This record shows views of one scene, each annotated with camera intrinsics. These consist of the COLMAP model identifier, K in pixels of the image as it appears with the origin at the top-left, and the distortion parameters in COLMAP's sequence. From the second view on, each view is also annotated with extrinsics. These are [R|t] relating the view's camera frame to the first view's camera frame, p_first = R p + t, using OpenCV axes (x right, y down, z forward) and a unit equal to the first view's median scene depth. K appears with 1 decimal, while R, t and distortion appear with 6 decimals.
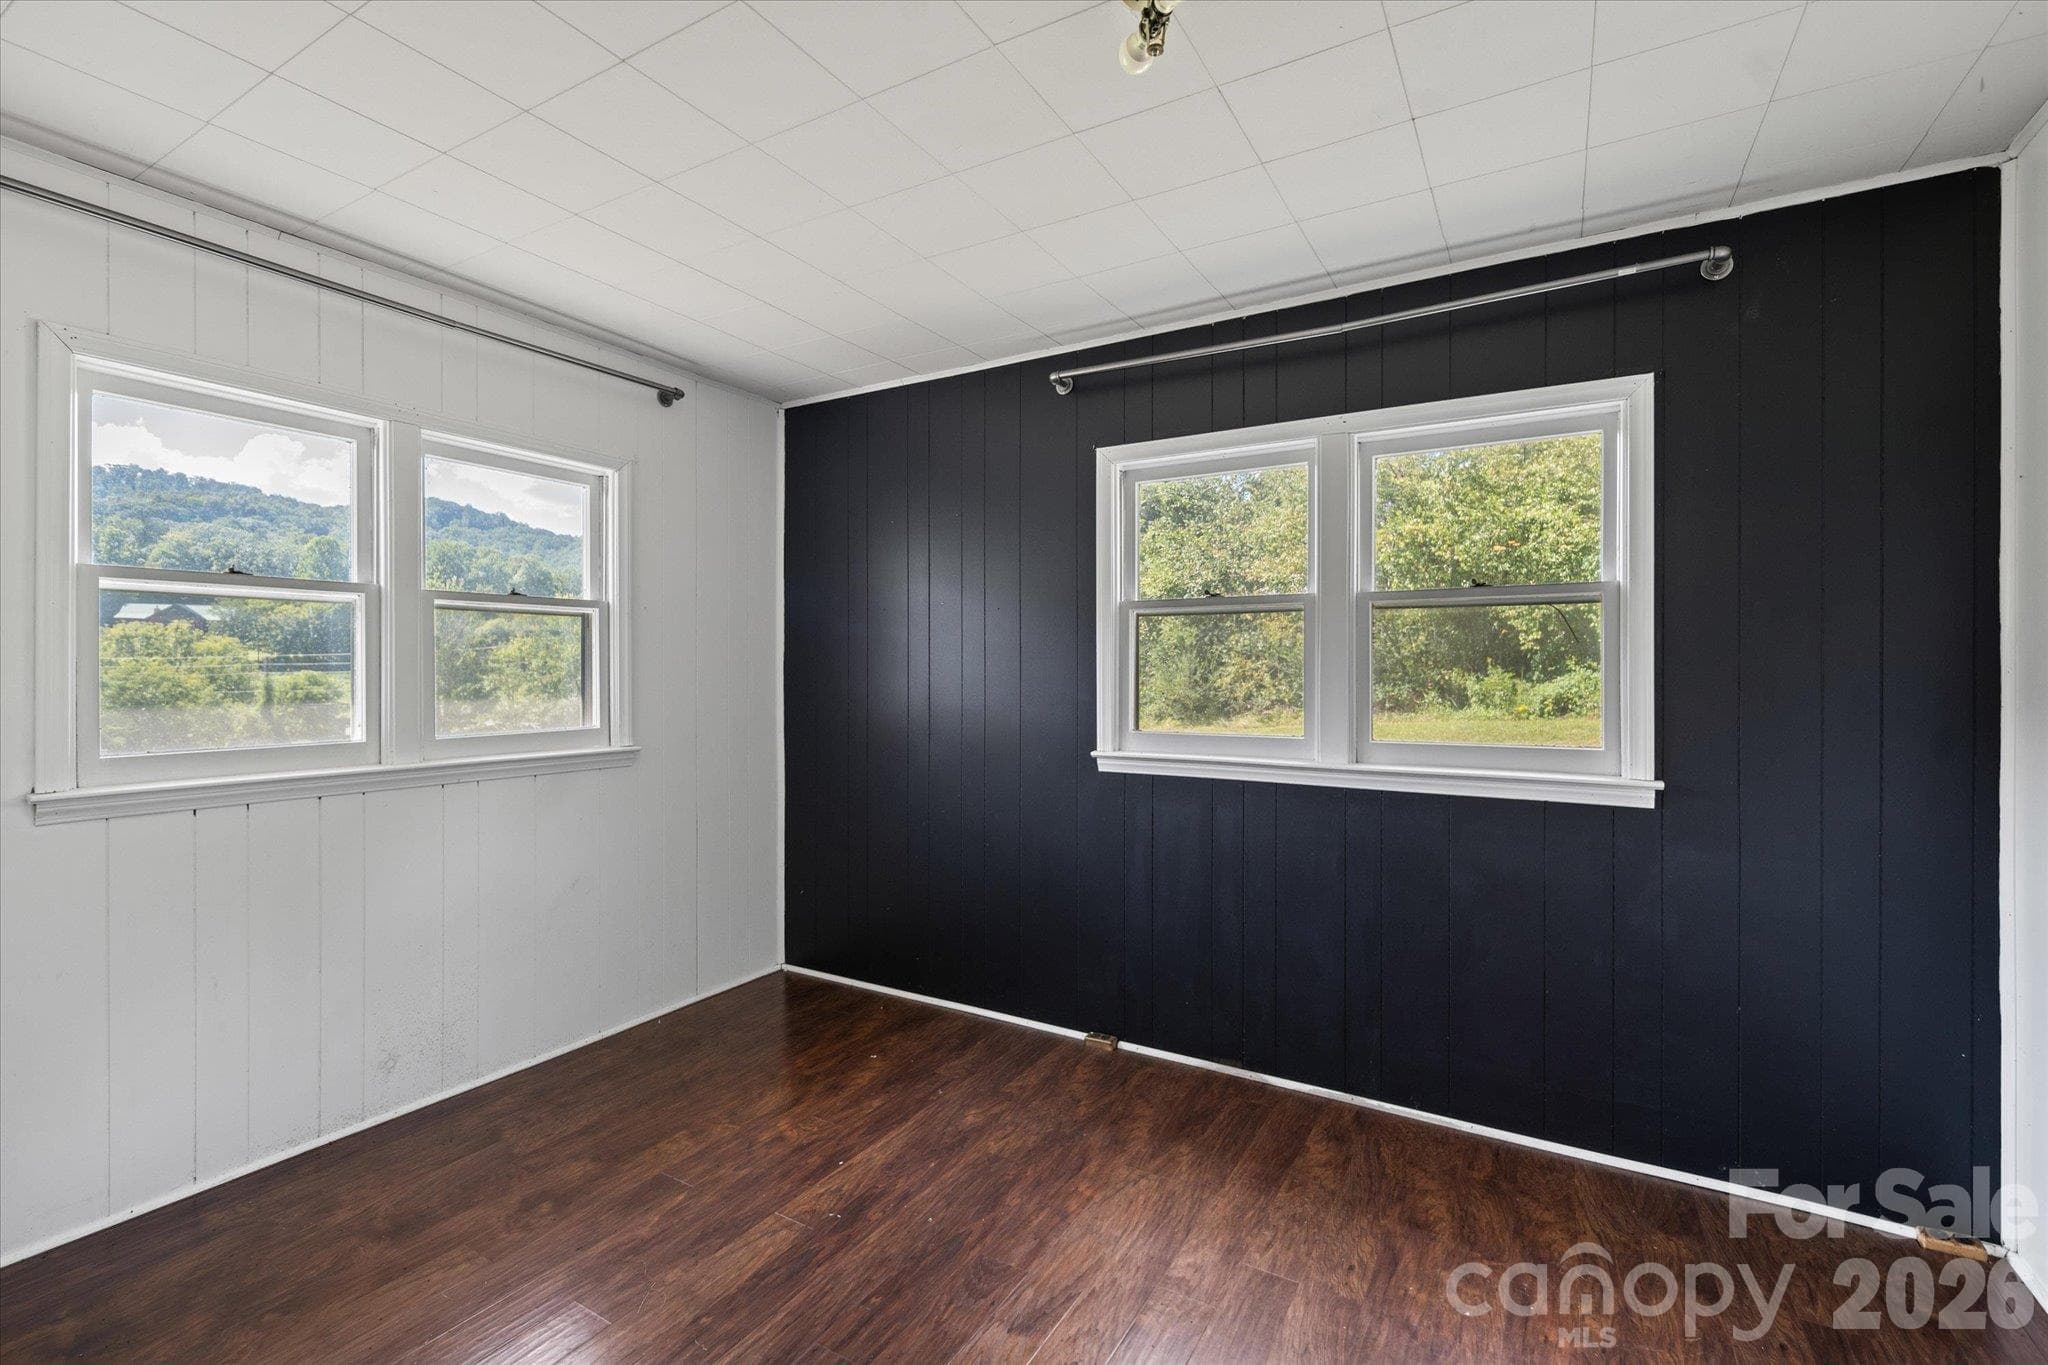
lens RADIAL K [[912.6, 0, 1025.3], [0, 912.6, 669.6], [0, 0, 1]] dist [-0.000079, 0.000015]
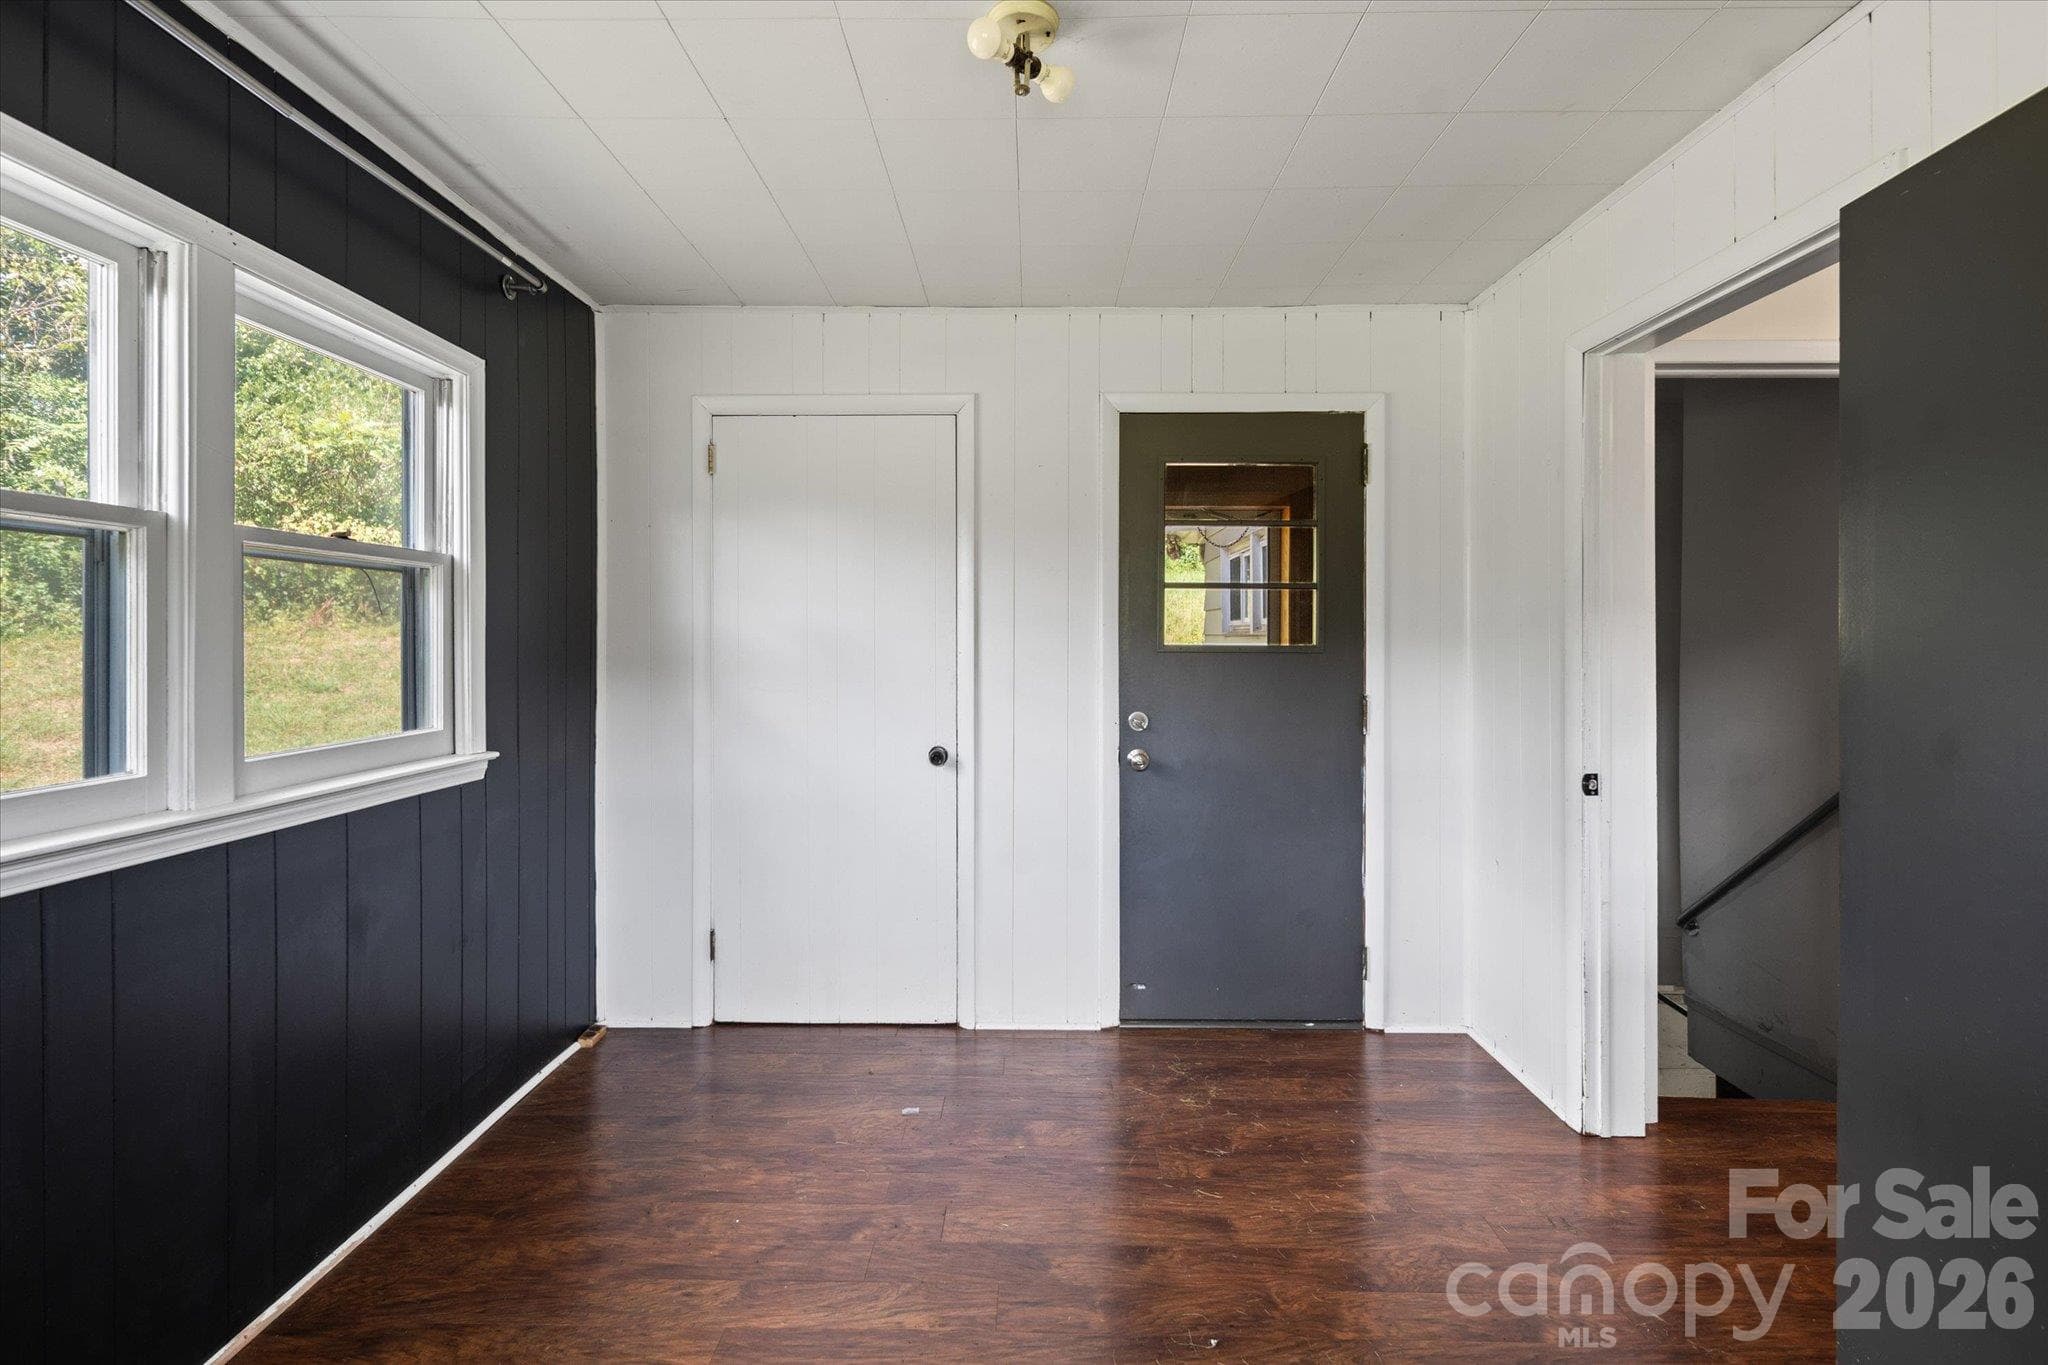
lens RADIAL K [[912.6, 0, 1020.9], [0, 912.6, 645.8], [0, 0, 1]] dist [-0.000079, 0.000015]
pose [[-0.498472, -0.008750, 0.866861, -0.519719], [-0.000062, 0.999949, 0.010058, -0.009920], [-0.866906, 0.004960, -0.498448, 0.995838]]
